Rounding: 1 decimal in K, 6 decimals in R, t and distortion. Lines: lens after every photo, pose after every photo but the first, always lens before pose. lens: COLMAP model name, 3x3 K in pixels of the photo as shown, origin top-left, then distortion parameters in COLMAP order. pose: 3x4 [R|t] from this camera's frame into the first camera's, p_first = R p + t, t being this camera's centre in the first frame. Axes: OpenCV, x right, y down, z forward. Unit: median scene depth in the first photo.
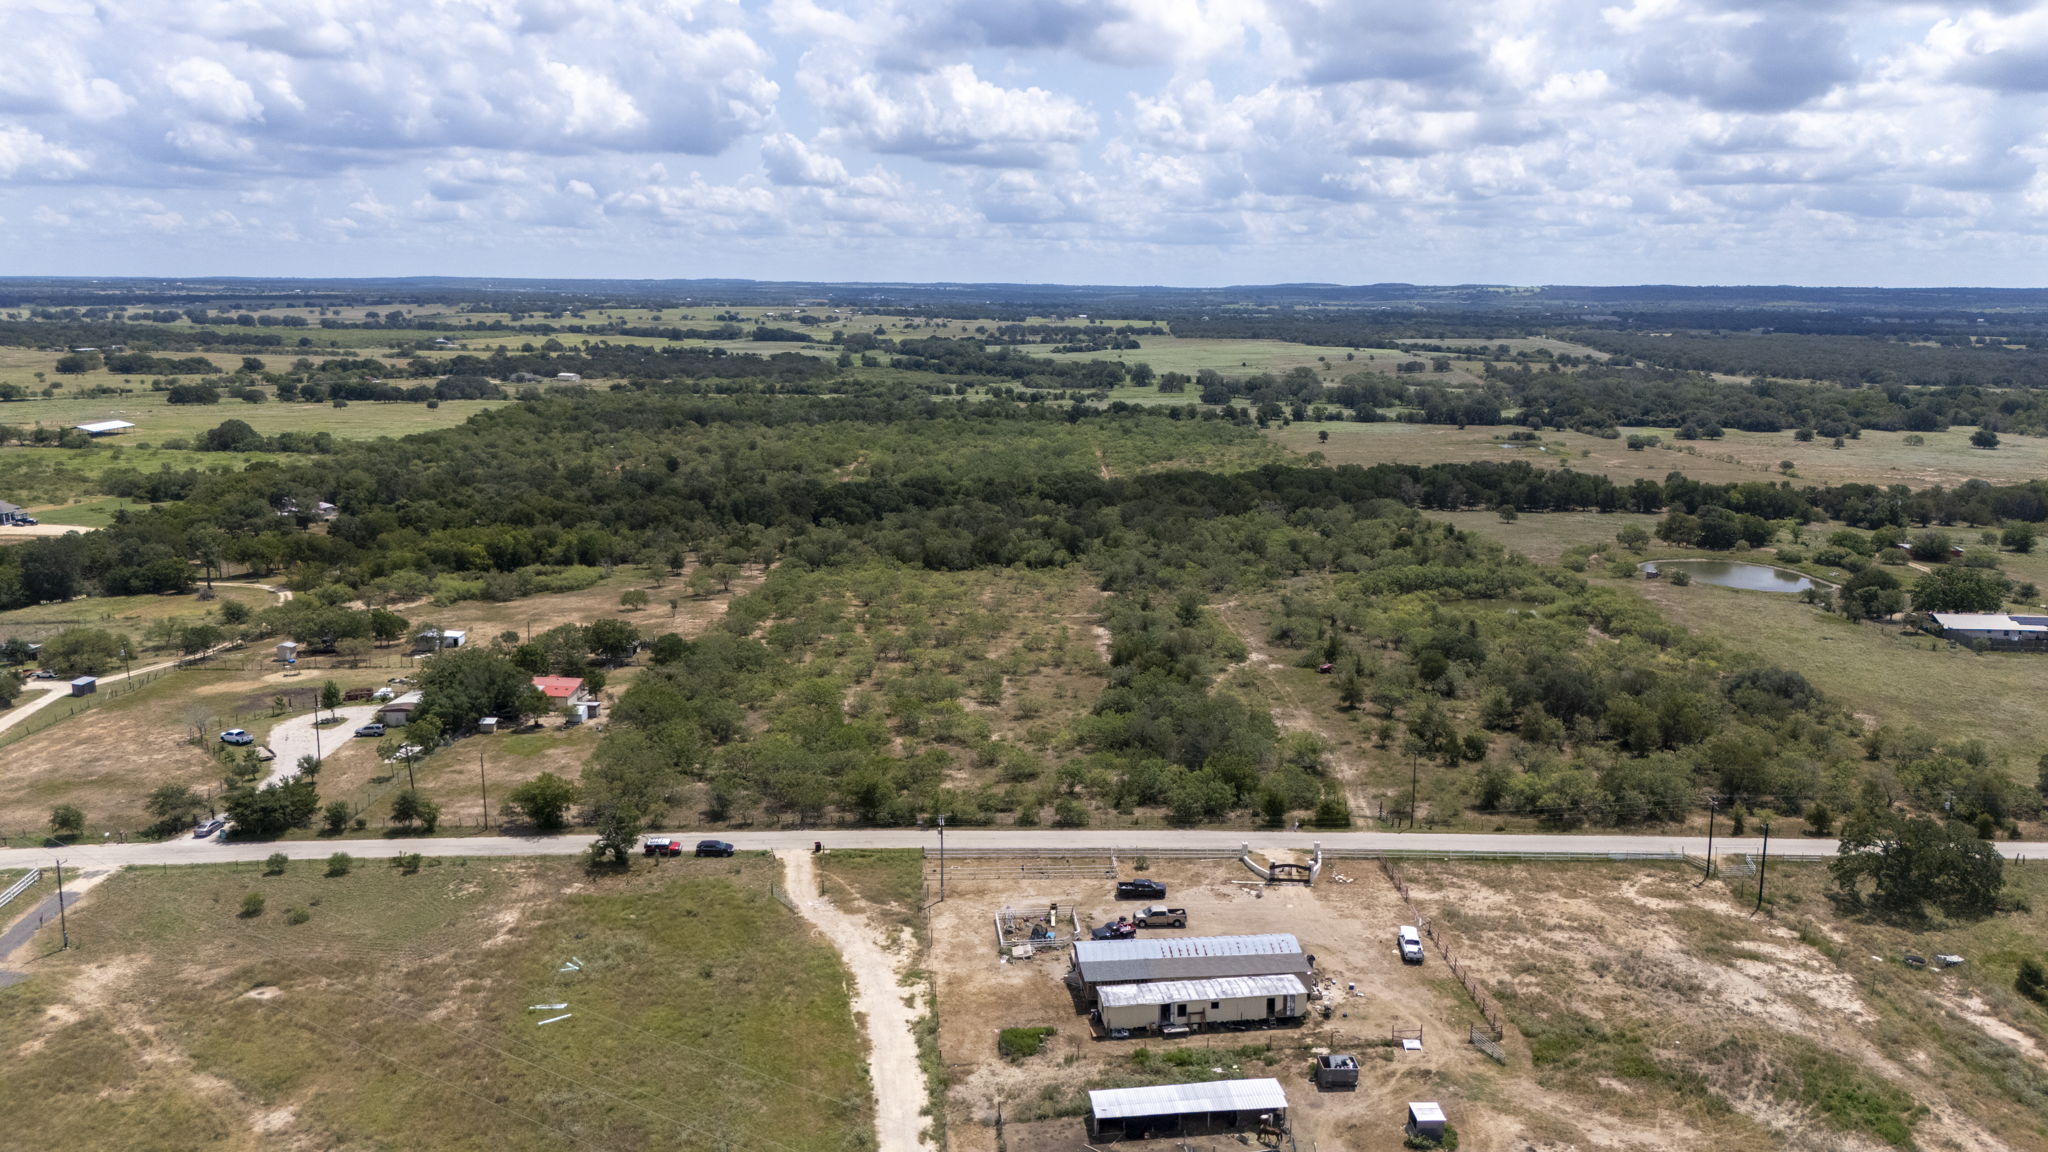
lens RADIAL K [[1511.0, 0, 1024.0], [0, 1511.0, 576.0], [0, 0, 1]] dist [0.083381, -0.090818]
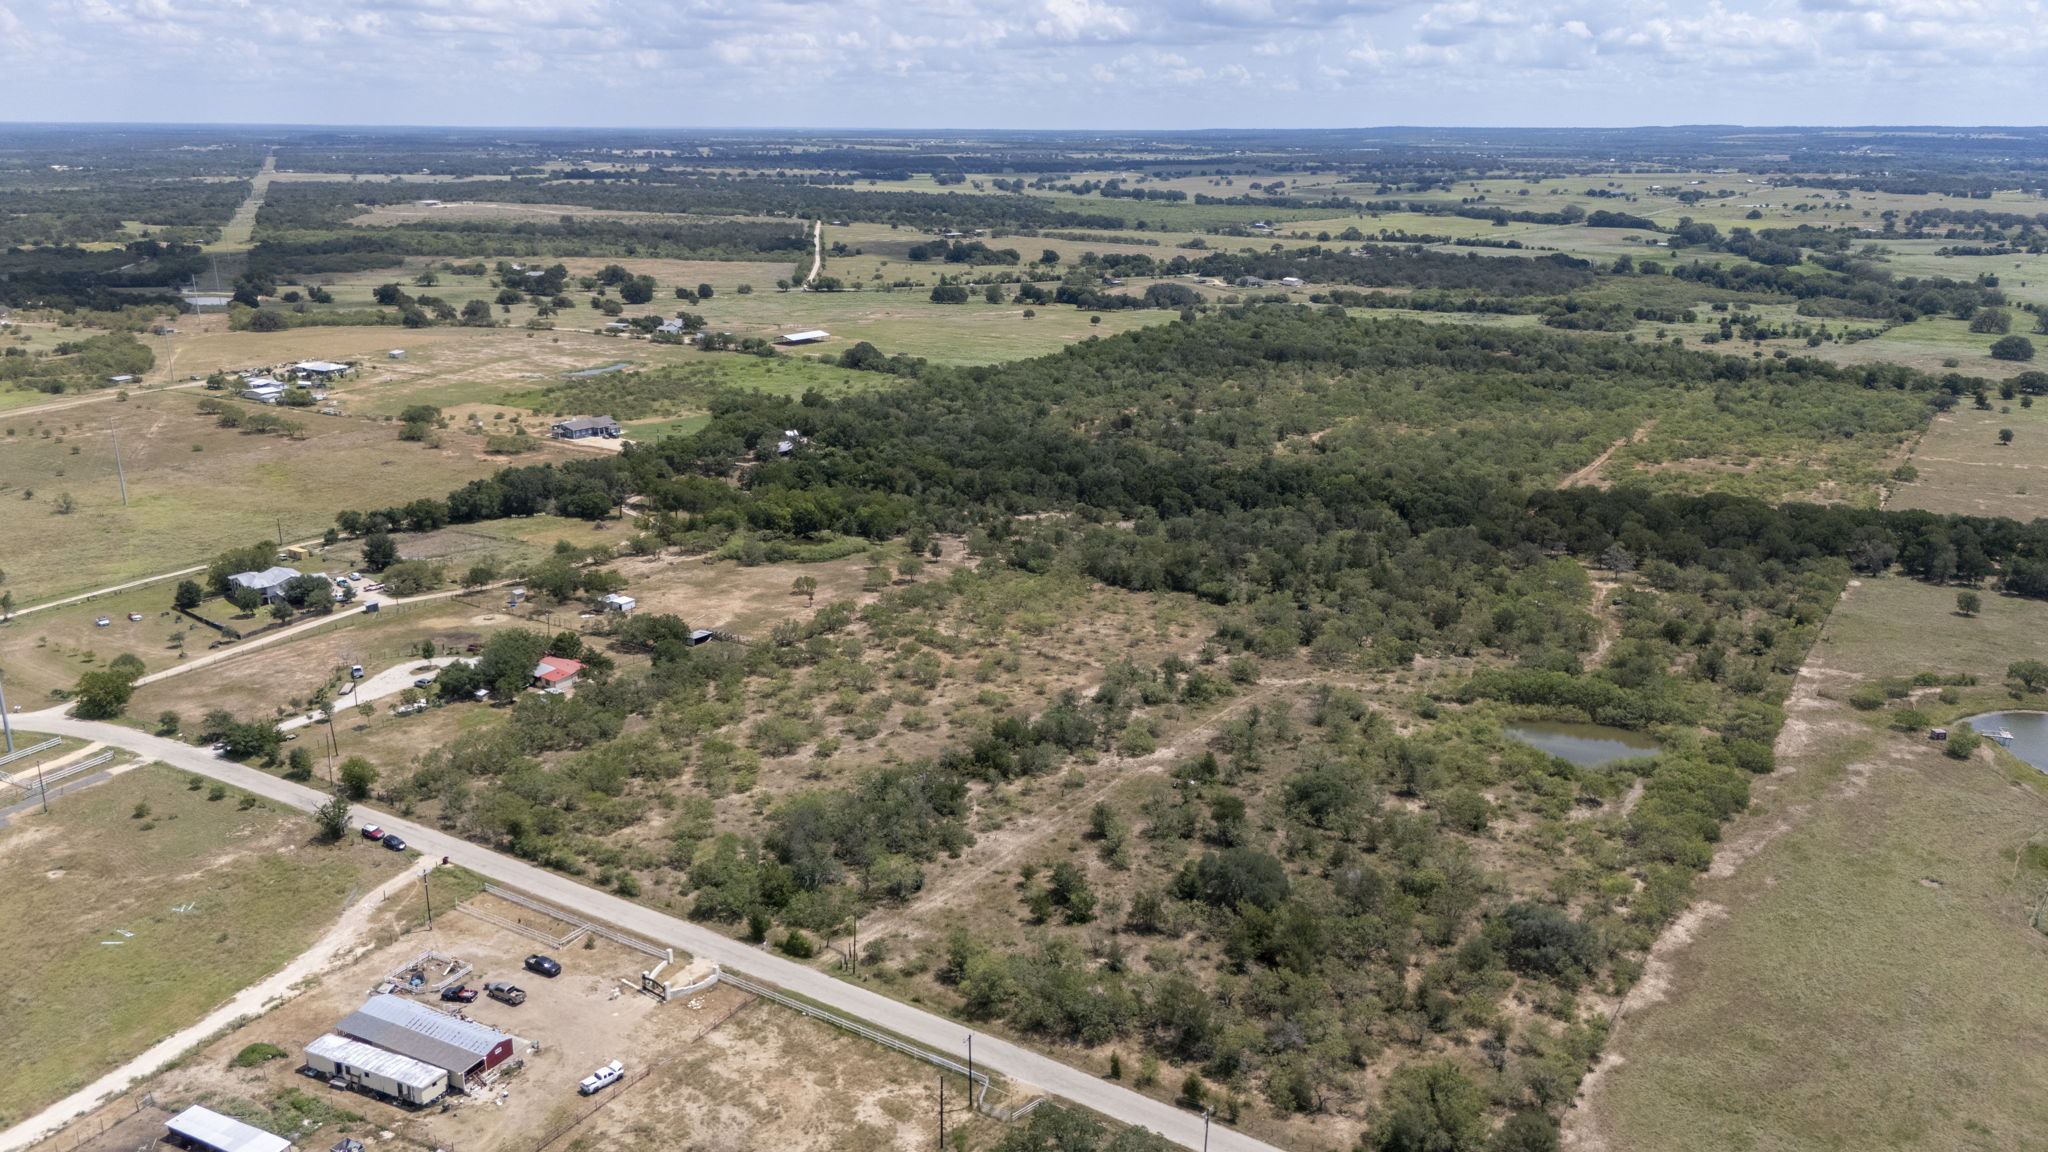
lens RADIAL K [[1539.0, 0, 1024.0], [0, 1539.0, 576.0], [0, 0, 1]] dist [0.073149, -0.071074]
pose [[0.825590, 0.154555, -0.542692, 0.406185], [-0.104751, 0.987019, 0.121741, -0.117634], [0.554462, -0.043660, 0.831063, 0.070960]]
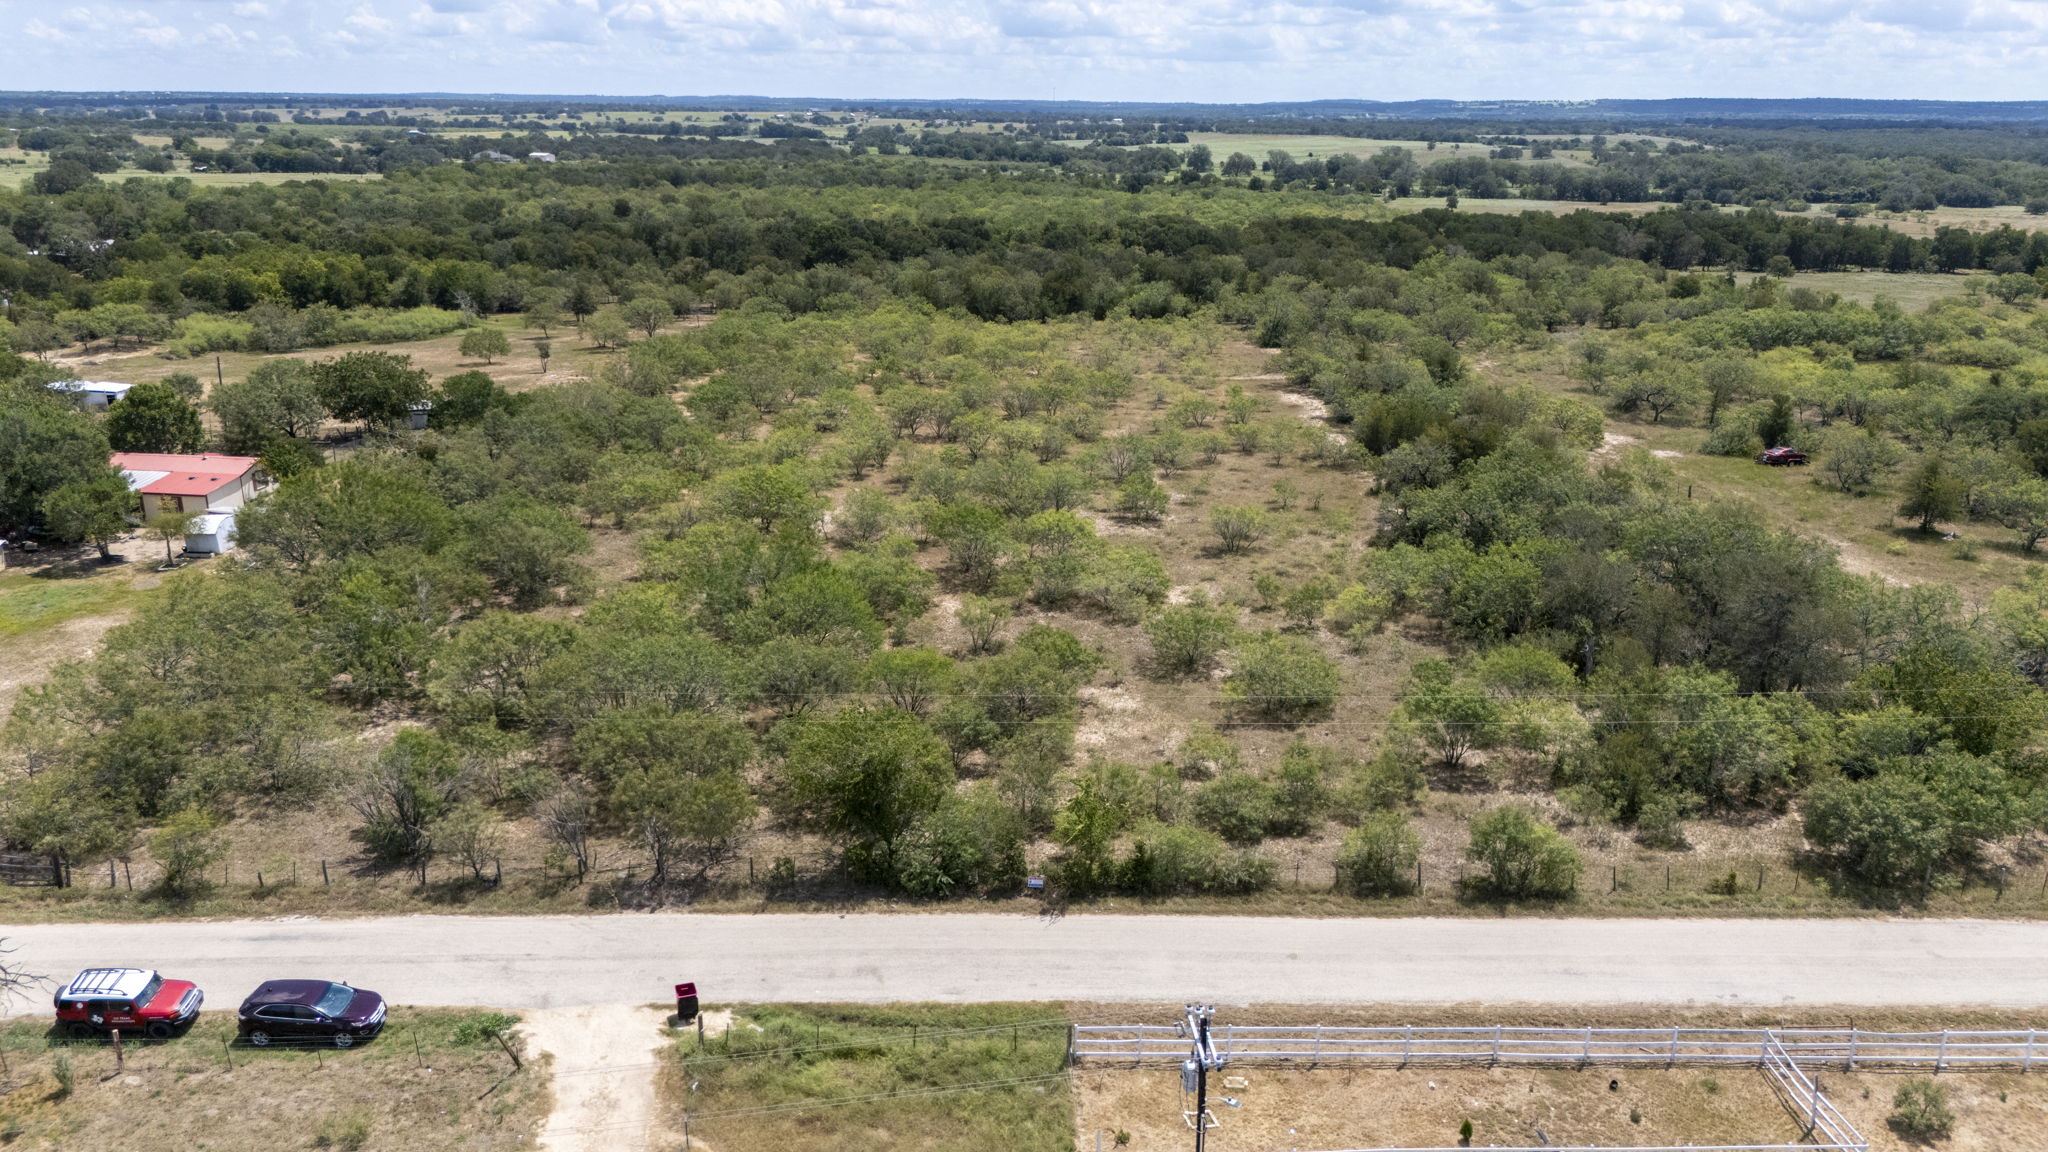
lens RADIAL K [[1521.4, 0, 1024.0], [0, 1521.4, 576.0], [0, 0, 1]] dist [0.041268, -0.008378]
pose [[0.999891, 0.005657, -0.013606, -0.029481], [-0.004142, 0.994047, 0.108870, 0.028962], [0.014140, -0.108801, 0.993963, 0.305163]]
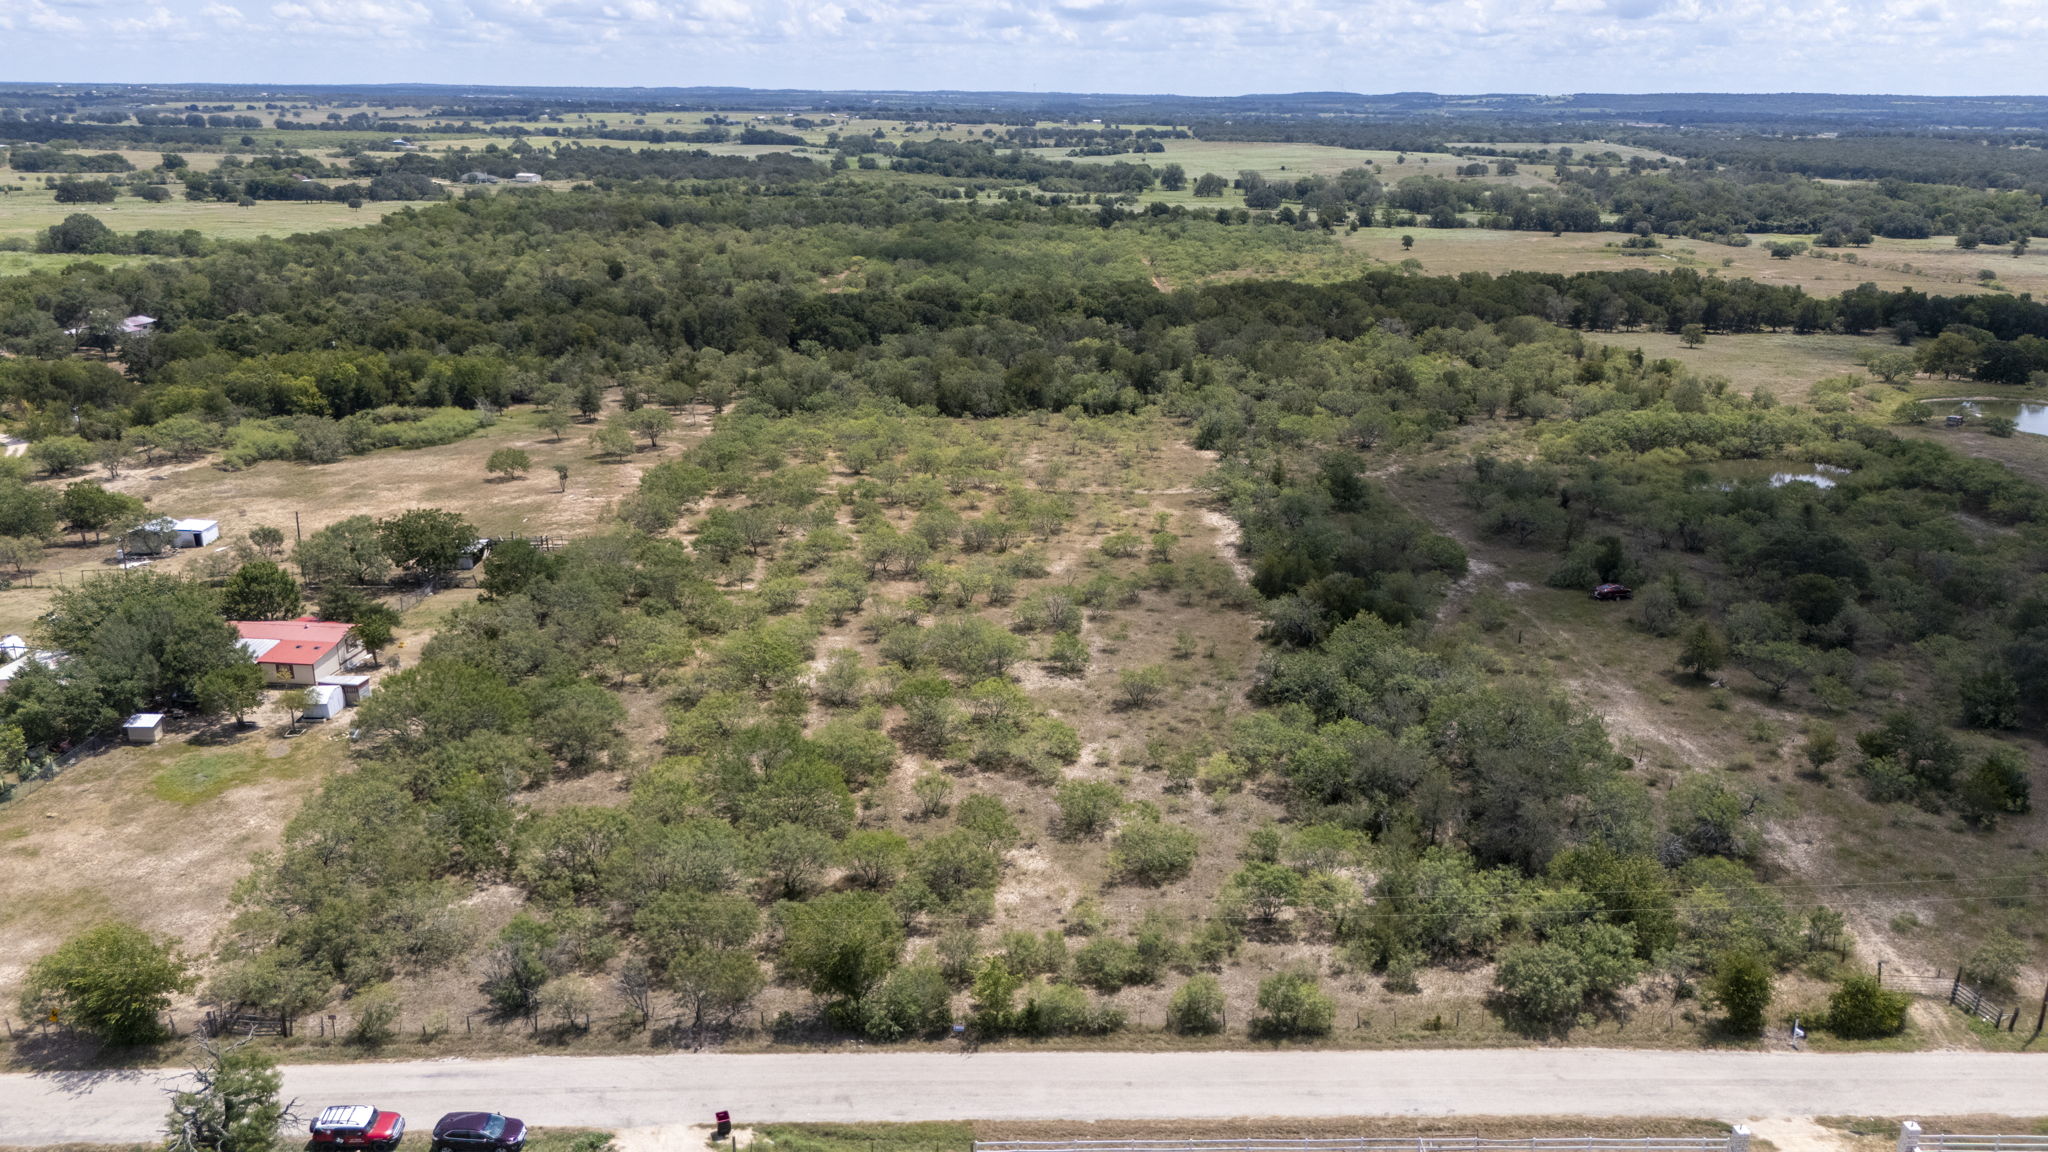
lens RADIAL K [[1521.4, 0, 1024.0], [0, 1521.4, 576.0], [0, 0, 1]] dist [0.041268, -0.008378]
pose [[0.999994, 0.002601, -0.002336, -0.021356], [-0.002315, 0.993369, 0.114943, -0.010018], [0.002619, -0.114937, 0.993369, 0.247427]]
